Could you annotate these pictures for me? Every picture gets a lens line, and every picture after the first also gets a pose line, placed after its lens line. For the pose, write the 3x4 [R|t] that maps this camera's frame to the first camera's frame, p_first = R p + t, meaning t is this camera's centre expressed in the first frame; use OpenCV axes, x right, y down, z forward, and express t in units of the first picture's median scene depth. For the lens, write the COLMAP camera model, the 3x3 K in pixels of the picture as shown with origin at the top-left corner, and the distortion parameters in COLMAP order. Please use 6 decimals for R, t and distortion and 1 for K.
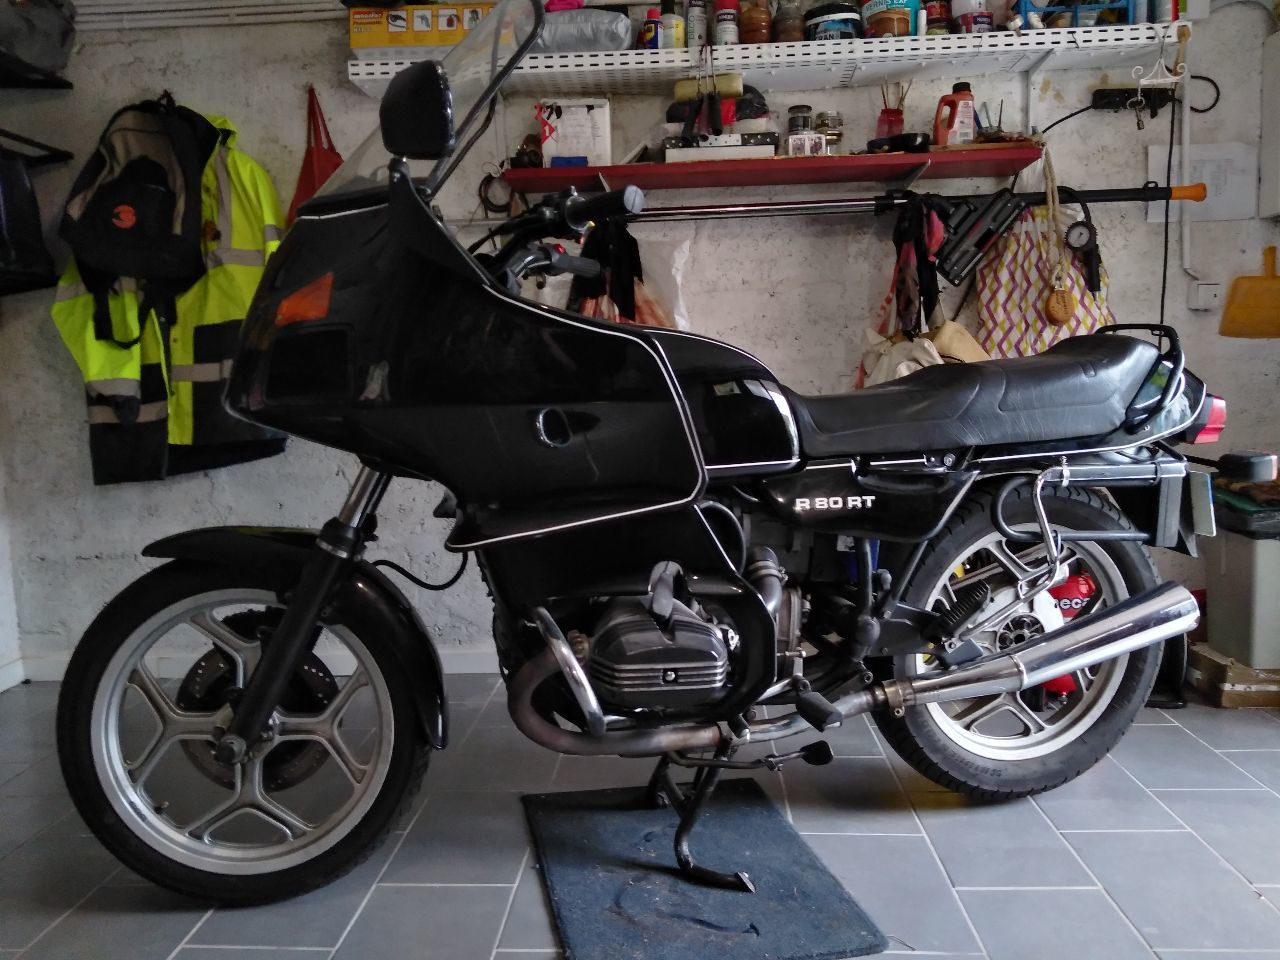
lens RADIAL K [[1007.9, 0, 635.9], [0, 1007.9, 484.7], [0, 0, 1]] dist [0.035994, -0.075618]
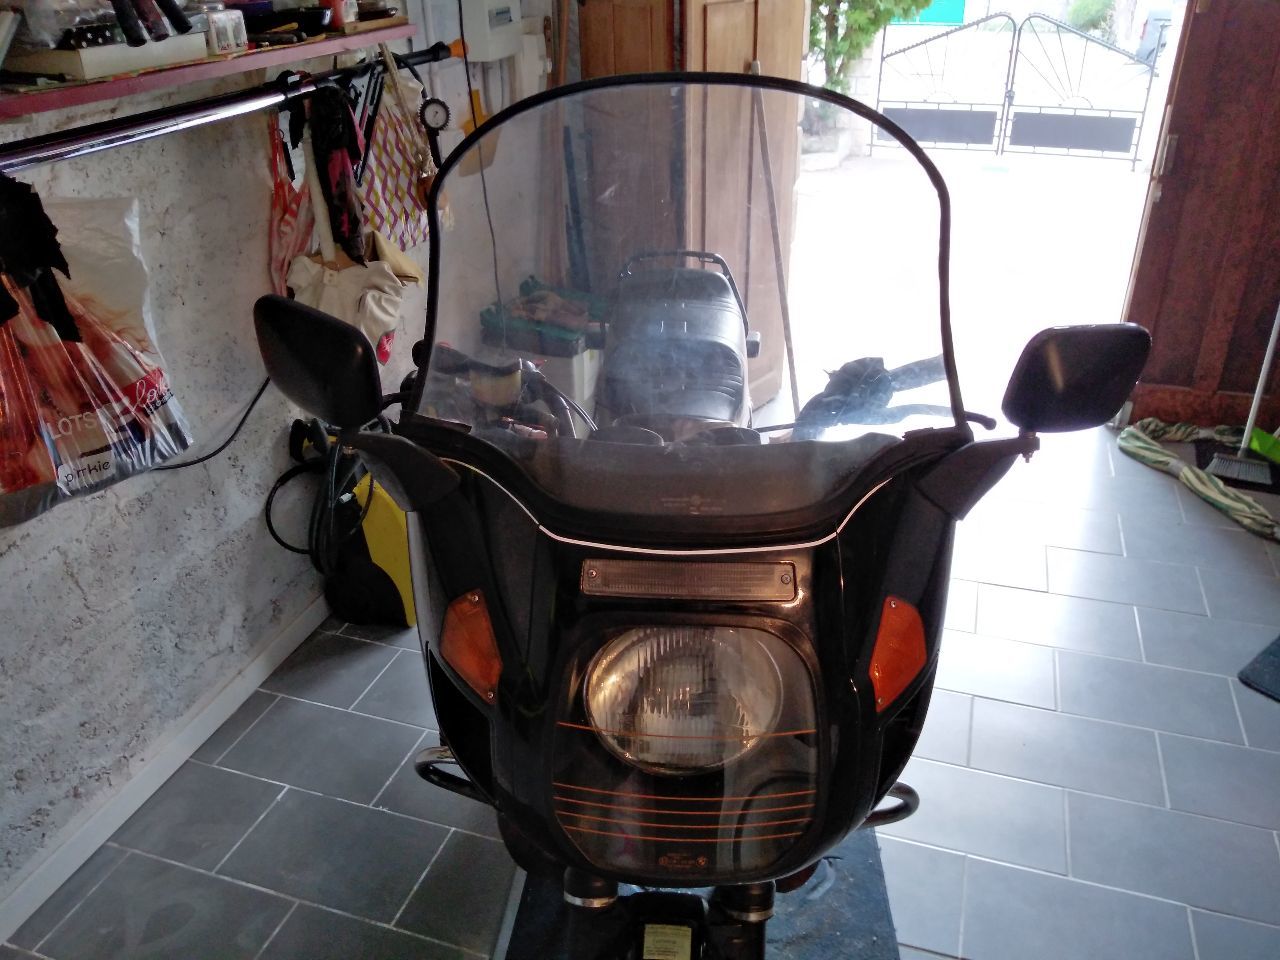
lens RADIAL K [[1007.9, 0, 635.9], [0, 1007.9, 484.7], [0, 0, 1]] dist [0.035994, -0.075618]
pose [[0.267826, -0.447173, 0.853408, -0.470603], [0.108544, 0.894133, 0.434448, -0.314165], [-0.957334, -0.023724, 0.288010, 0.505087]]
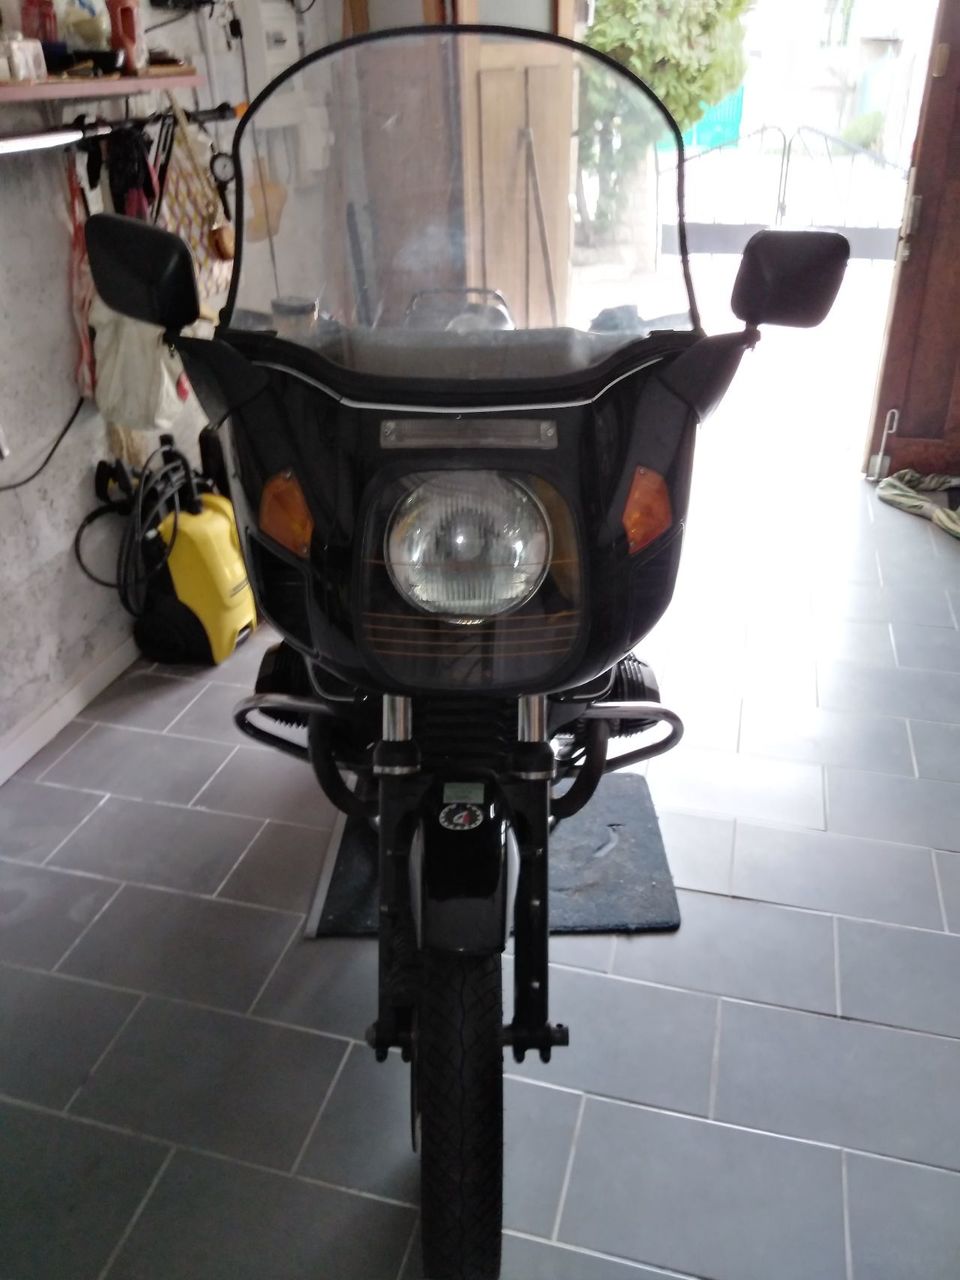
lens RADIAL K [[1007.9, 0, 480.0], [0, 1007.9, 640.0], [0, 0, 1]] dist [0.035994, -0.075618]
pose [[0.210872, -0.469446, 0.857411, -0.574527], [0.115642, 0.882956, 0.454991, -0.247359], [-0.970649, 0.003208, 0.240478, 0.483986]]
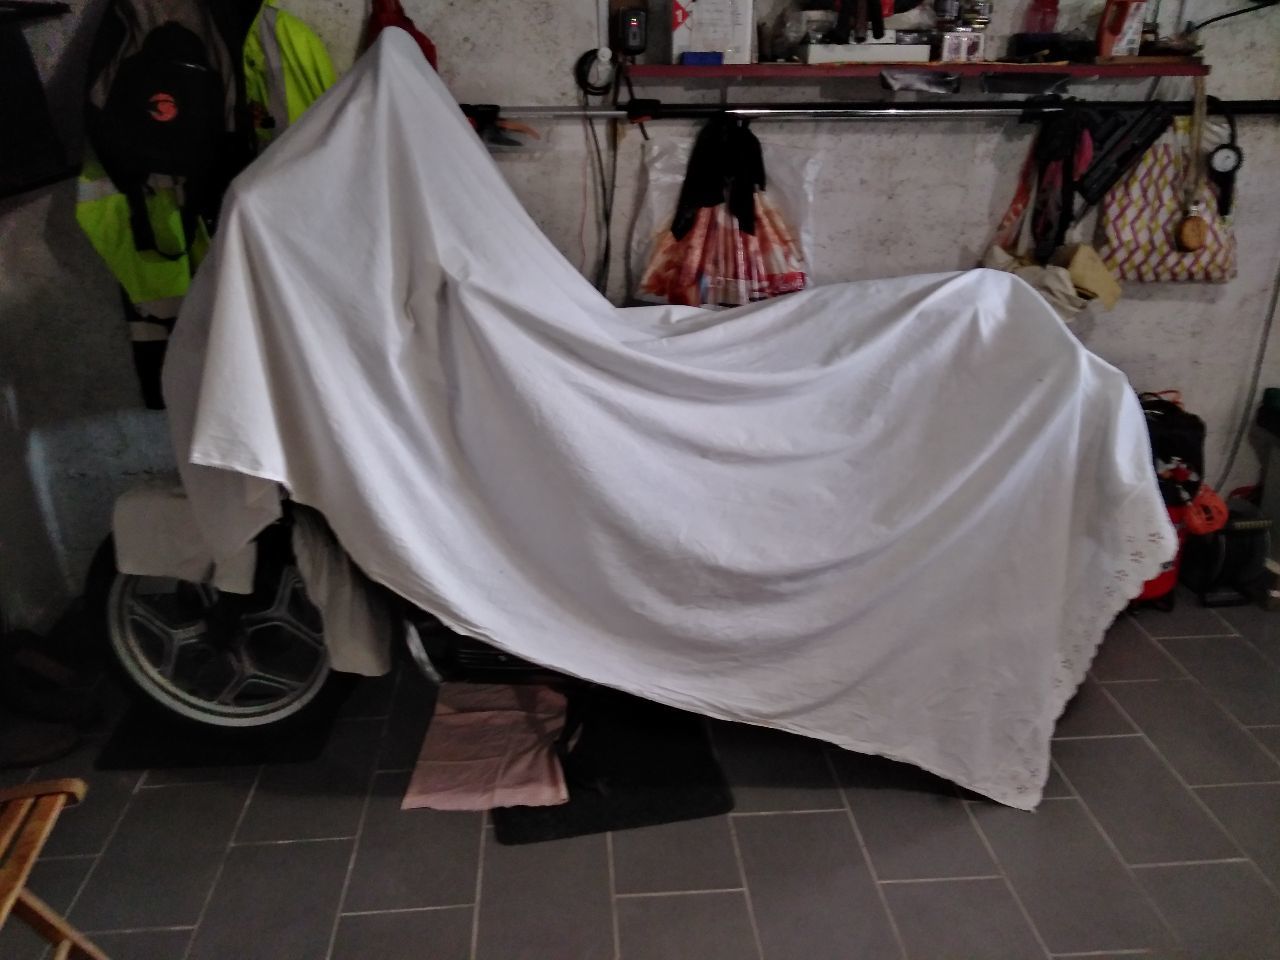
lens RADIAL K [[1007.9, 0, 635.9], [0, 1007.9, 484.7], [0, 0, 1]] dist [0.035994, -0.075618]
pose [[0.991142, -0.027007, 0.130035, -0.235828], [-0.013053, 0.954556, 0.297745, -0.219085], [-0.132167, -0.296804, 0.945748, 0.074766]]
